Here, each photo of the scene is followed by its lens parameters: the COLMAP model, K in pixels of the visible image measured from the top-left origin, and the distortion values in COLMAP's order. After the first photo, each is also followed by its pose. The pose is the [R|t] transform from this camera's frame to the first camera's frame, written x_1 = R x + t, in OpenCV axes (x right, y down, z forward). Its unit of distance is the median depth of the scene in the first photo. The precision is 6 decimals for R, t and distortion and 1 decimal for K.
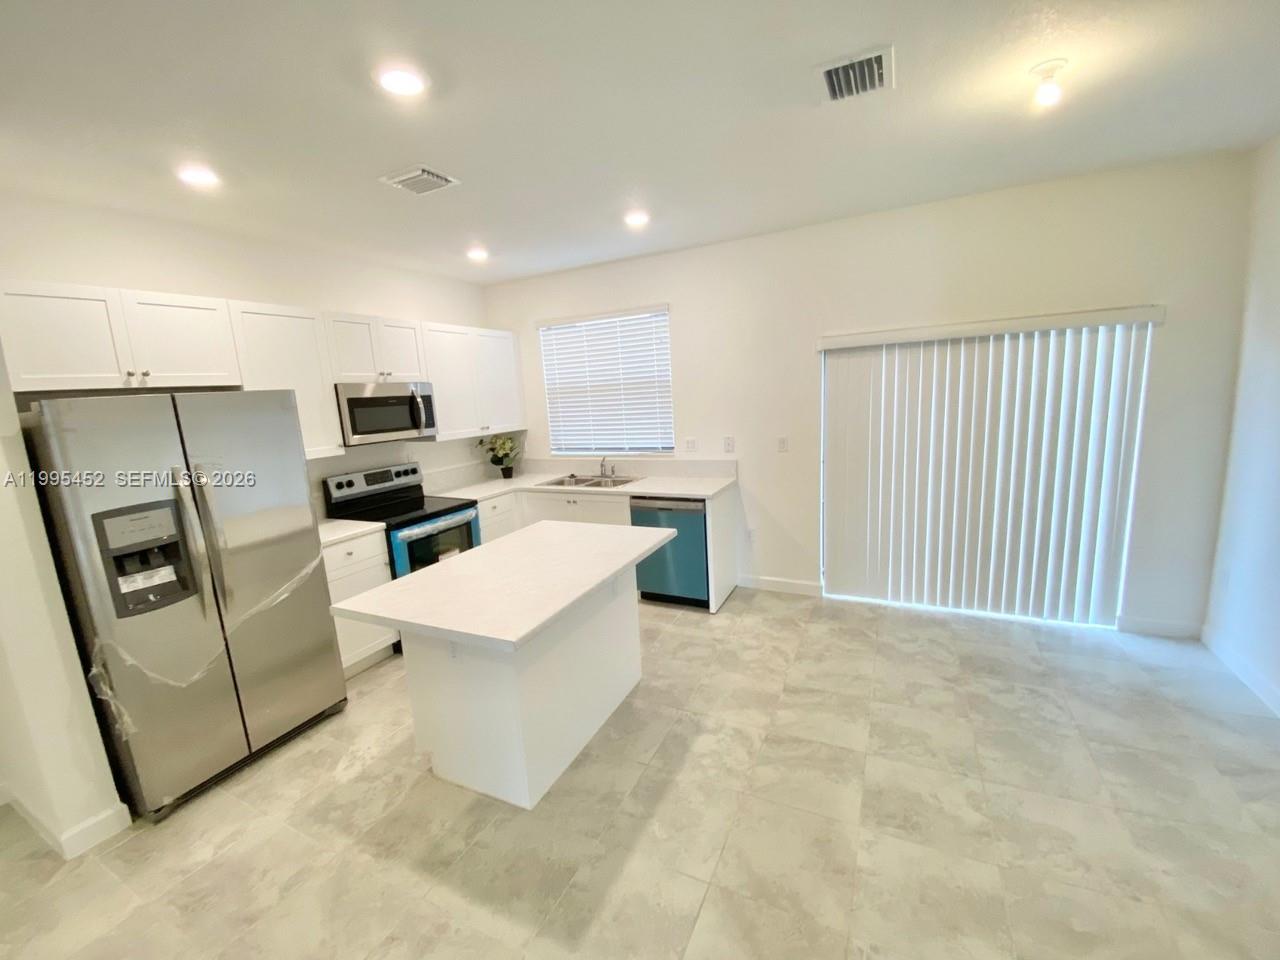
lens RADIAL K [[527.1, 0, 632.1], [0, 527.1, 480.8], [0, 0, 1]] dist [0.027179, -0.023244]
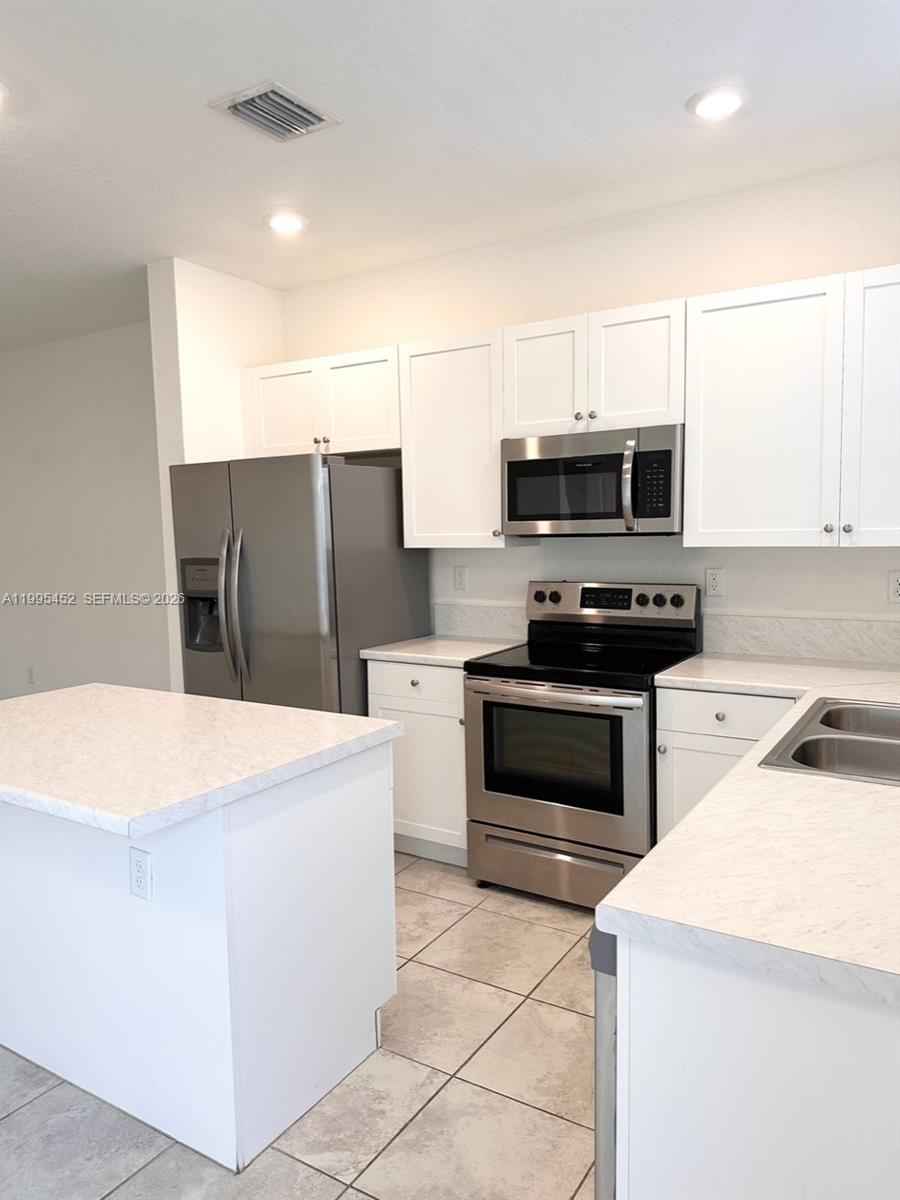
lens RADIAL K [[837.6, 0, 445.0], [0, 837.6, 607.2], [0, 0, 1]] dist [0.077048, -0.084746]
pose [[-0.104345, 0.156157, -0.982205, 0.527073], [-0.145779, 0.974528, 0.170423, -0.152389], [0.983799, 0.160967, -0.078923, 1.086912]]
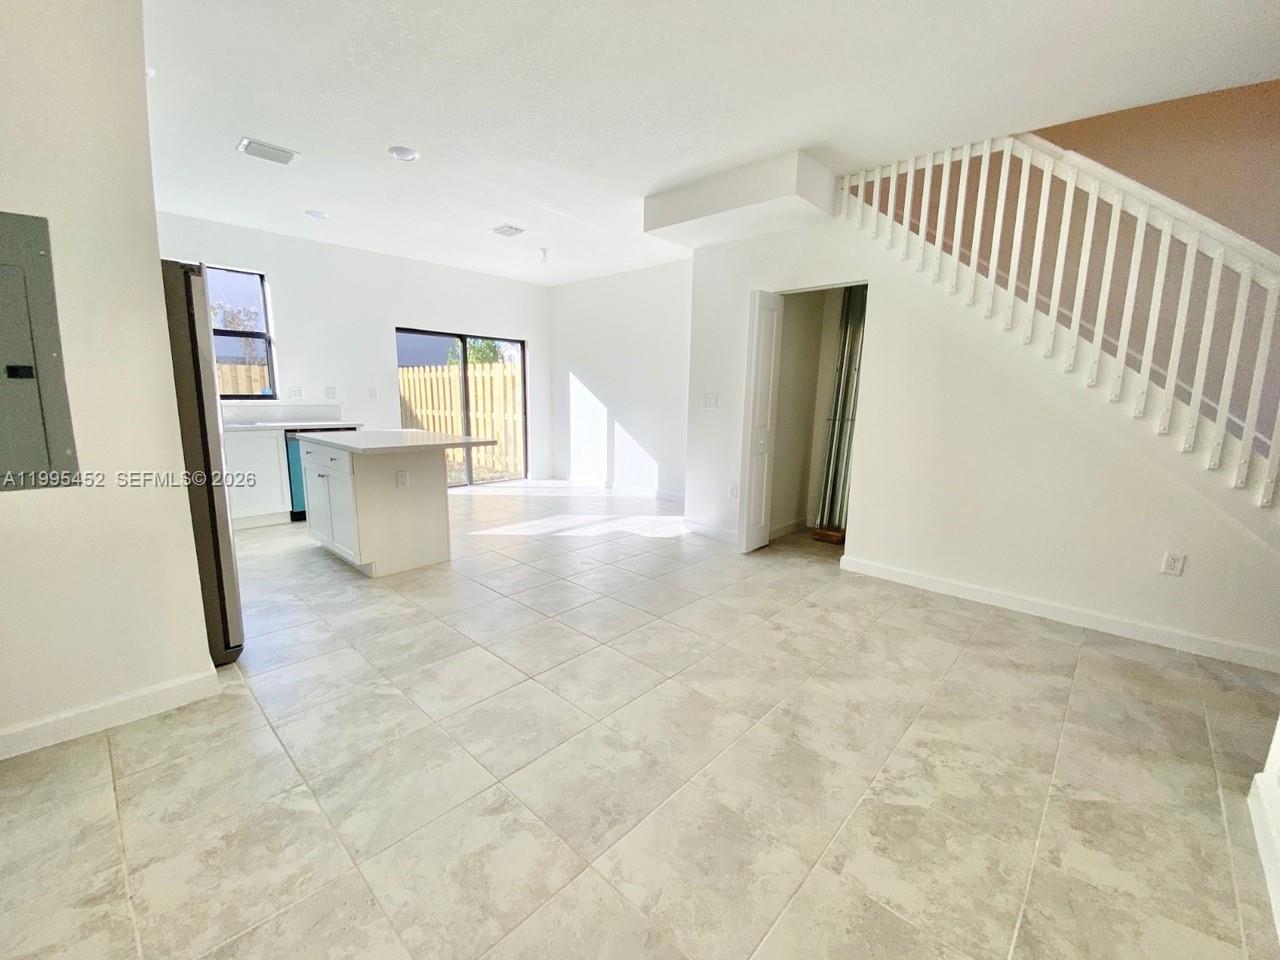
lens RADIAL K [[527.1, 0, 632.1], [0, 527.1, 480.8], [0, 0, 1]] dist [0.027179, -0.023244]
pose [[0.285785, -0.092761, 0.953794, -1.159570], [0.131778, 0.989653, 0.056764, 0.220331], [-0.949190, 0.109467, 0.295052, -0.111029]]
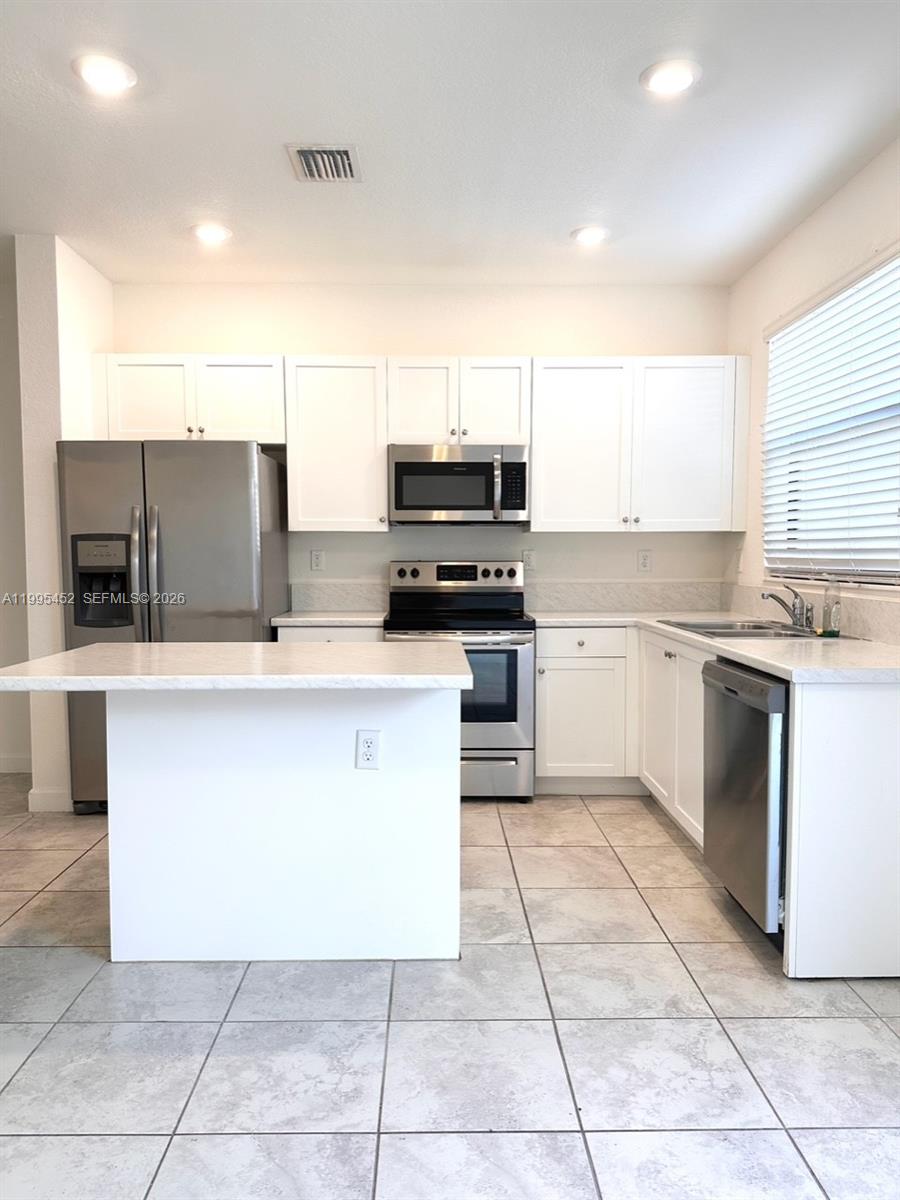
lens RADIAL K [[836.8, 0, 441.6], [0, 836.8, 603.3], [0, 0, 1]] dist [0.095220, -0.120080]
pose [[0.456627, 0.111619, -0.882629, 0.682634], [-0.179002, 0.983336, 0.031748, 0.003368], [0.871465, 0.143495, 0.468998, 0.518150]]
